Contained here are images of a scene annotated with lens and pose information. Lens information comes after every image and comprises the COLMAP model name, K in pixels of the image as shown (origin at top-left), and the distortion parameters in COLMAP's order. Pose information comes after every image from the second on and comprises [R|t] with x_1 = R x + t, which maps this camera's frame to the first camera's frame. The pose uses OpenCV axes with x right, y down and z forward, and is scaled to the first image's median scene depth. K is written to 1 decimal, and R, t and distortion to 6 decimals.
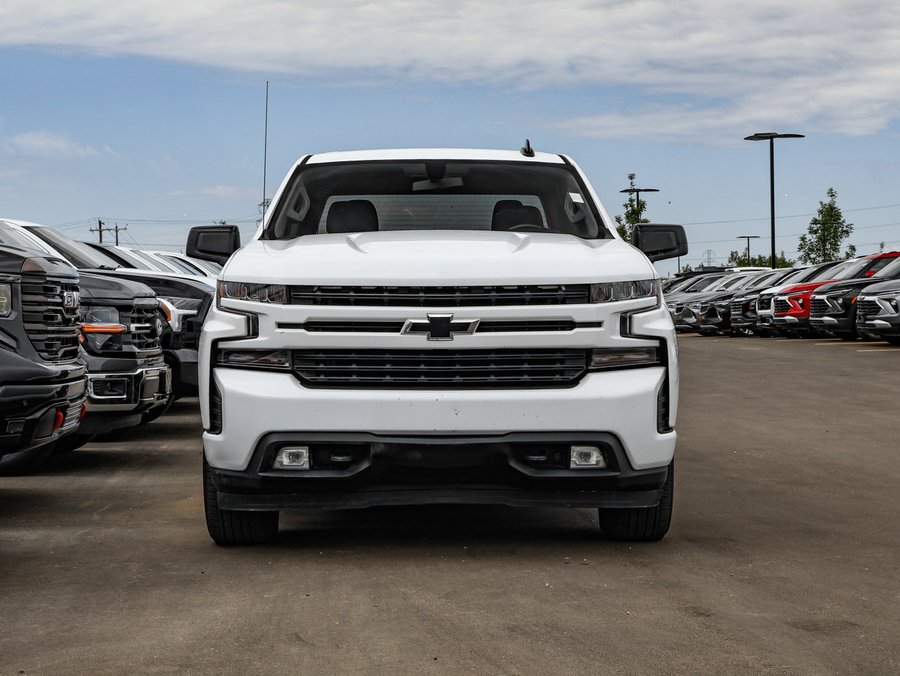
lens RADIAL K [[1433.1, 0, 450.0], [0, 1433.1, 338.0], [0, 0, 1]] dist [0.037137, -0.162875]
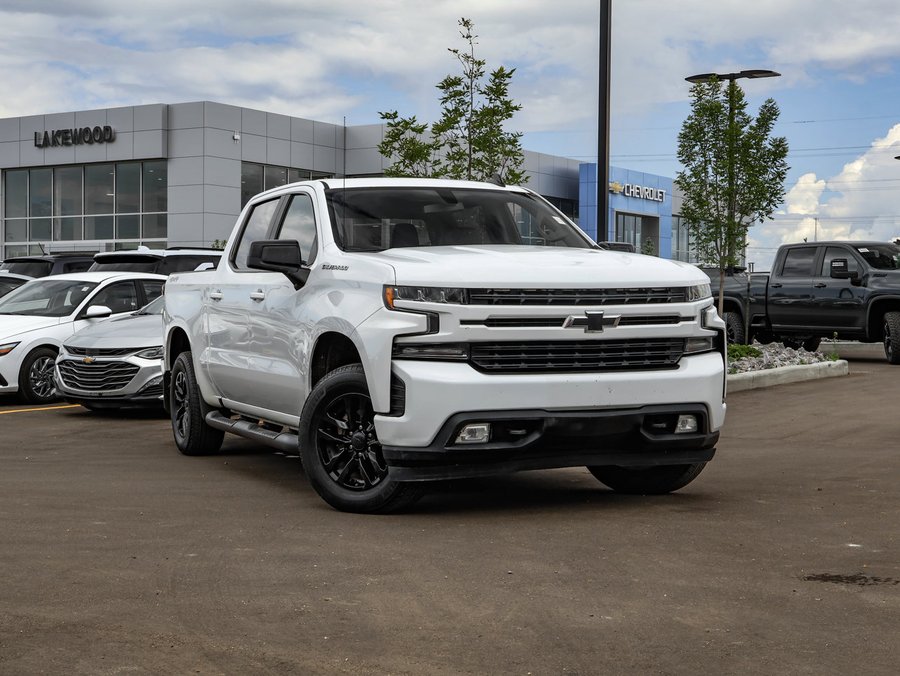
lens RADIAL K [[1433.1, 0, 450.0], [0, 1433.1, 338.0], [0, 0, 1]] dist [0.037137, -0.162875]
pose [[0.927563, -0.015739, 0.373336, -0.569534], [0.017129, 0.999853, -0.000406, 0.004563], [-0.373274, 0.006771, 0.927696, -0.094572]]
